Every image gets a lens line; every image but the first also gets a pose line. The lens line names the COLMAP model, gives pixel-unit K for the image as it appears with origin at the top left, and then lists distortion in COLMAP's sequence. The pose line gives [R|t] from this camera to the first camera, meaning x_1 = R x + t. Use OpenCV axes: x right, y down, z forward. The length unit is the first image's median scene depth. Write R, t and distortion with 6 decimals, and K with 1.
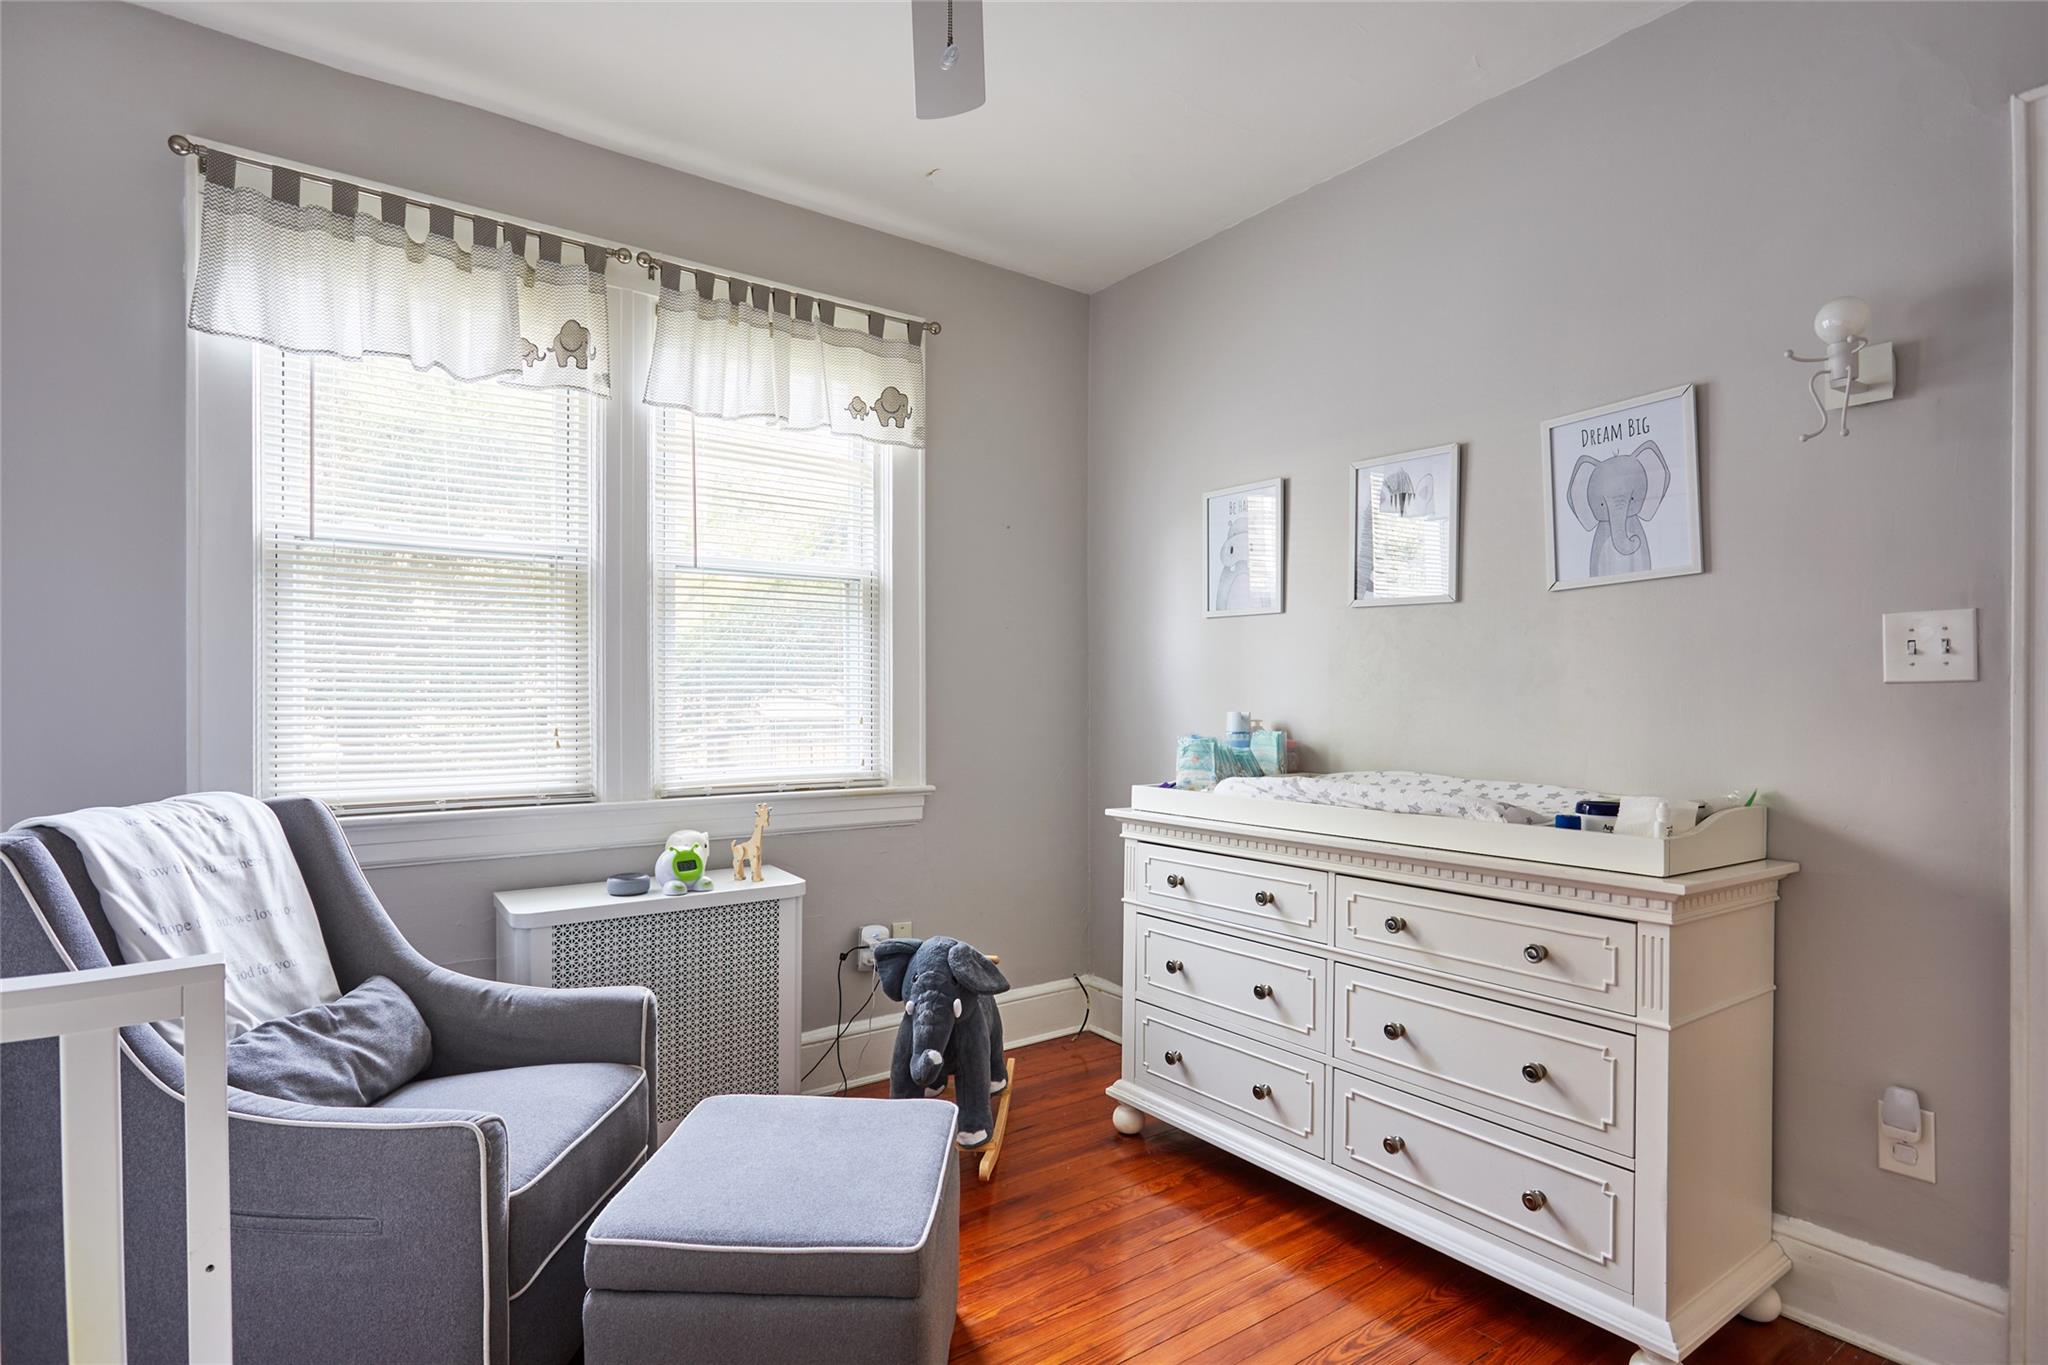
lens RADIAL K [[1030.5, 0, 1025.1], [0, 1030.5, 704.1], [0, 0, 1]] dist [0.000519, -0.000030]
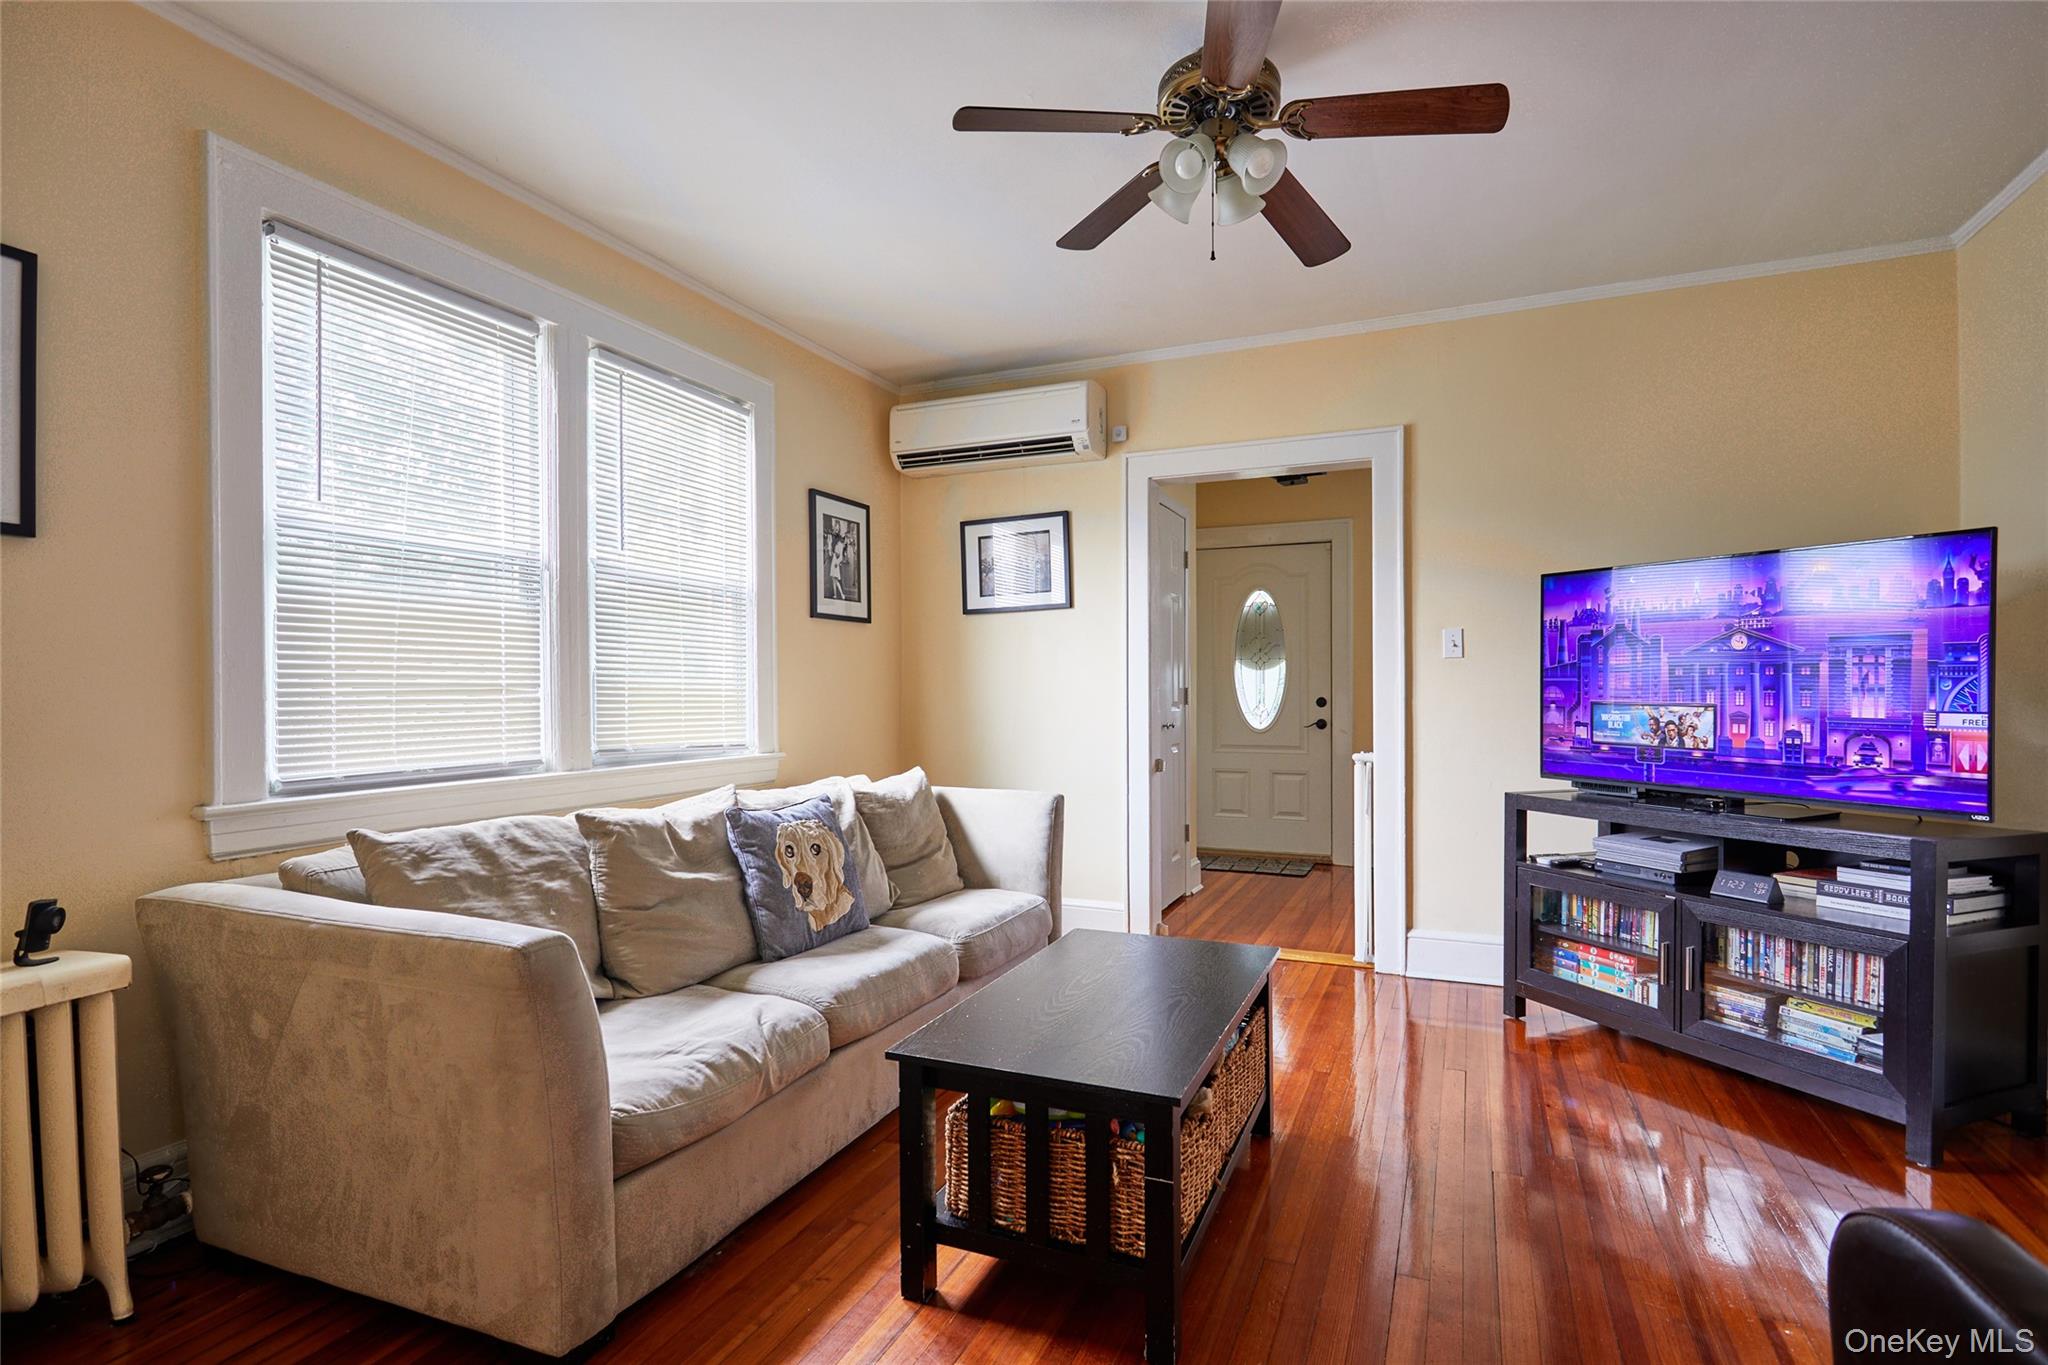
lens RADIAL K [[1030.5, 0, 1025.1], [0, 1030.5, 704.1], [0, 0, 1]] dist [0.000519, -0.000030]
pose [[0.859109, -0.009744, 0.511700, -0.562613], [0.006156, 0.999943, 0.008705, 0.018832], [-0.511756, -0.004329, 0.859120, -0.325728]]
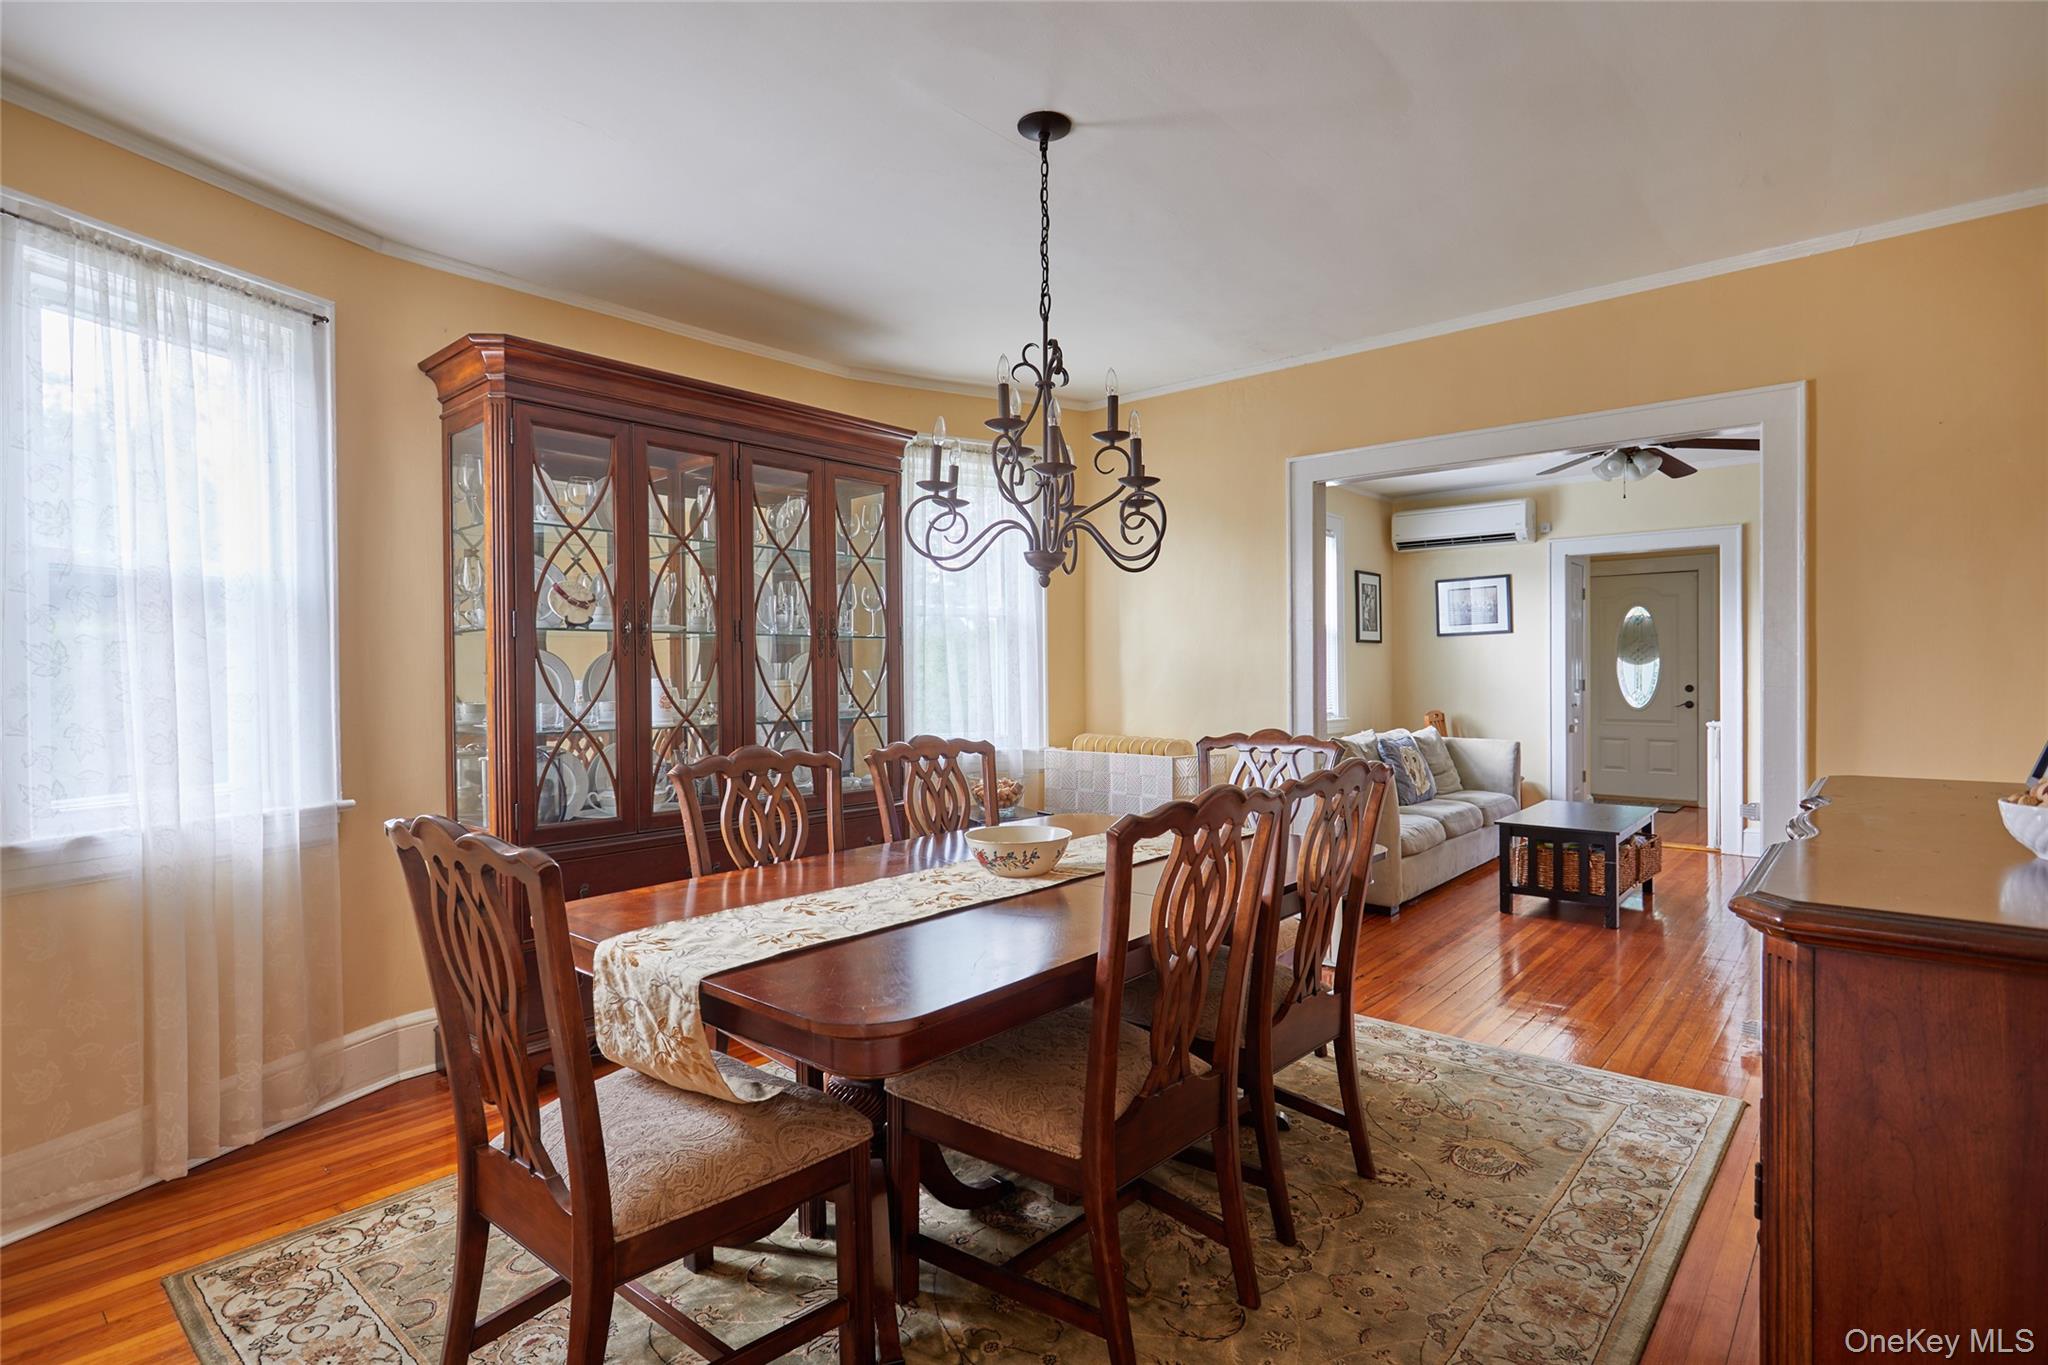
lens RADIAL K [[1012.0, 0, 1024.0], [0, 1012.0, 682.5], [0, 0, 1]] dist [0.000418, -0.000166]
pose [[0.974583, -0.008273, 0.223875, -1.589194], [0.006813, 0.999950, 0.007295, -0.020148], [-0.223924, -0.005585, 0.974590, -1.344253]]
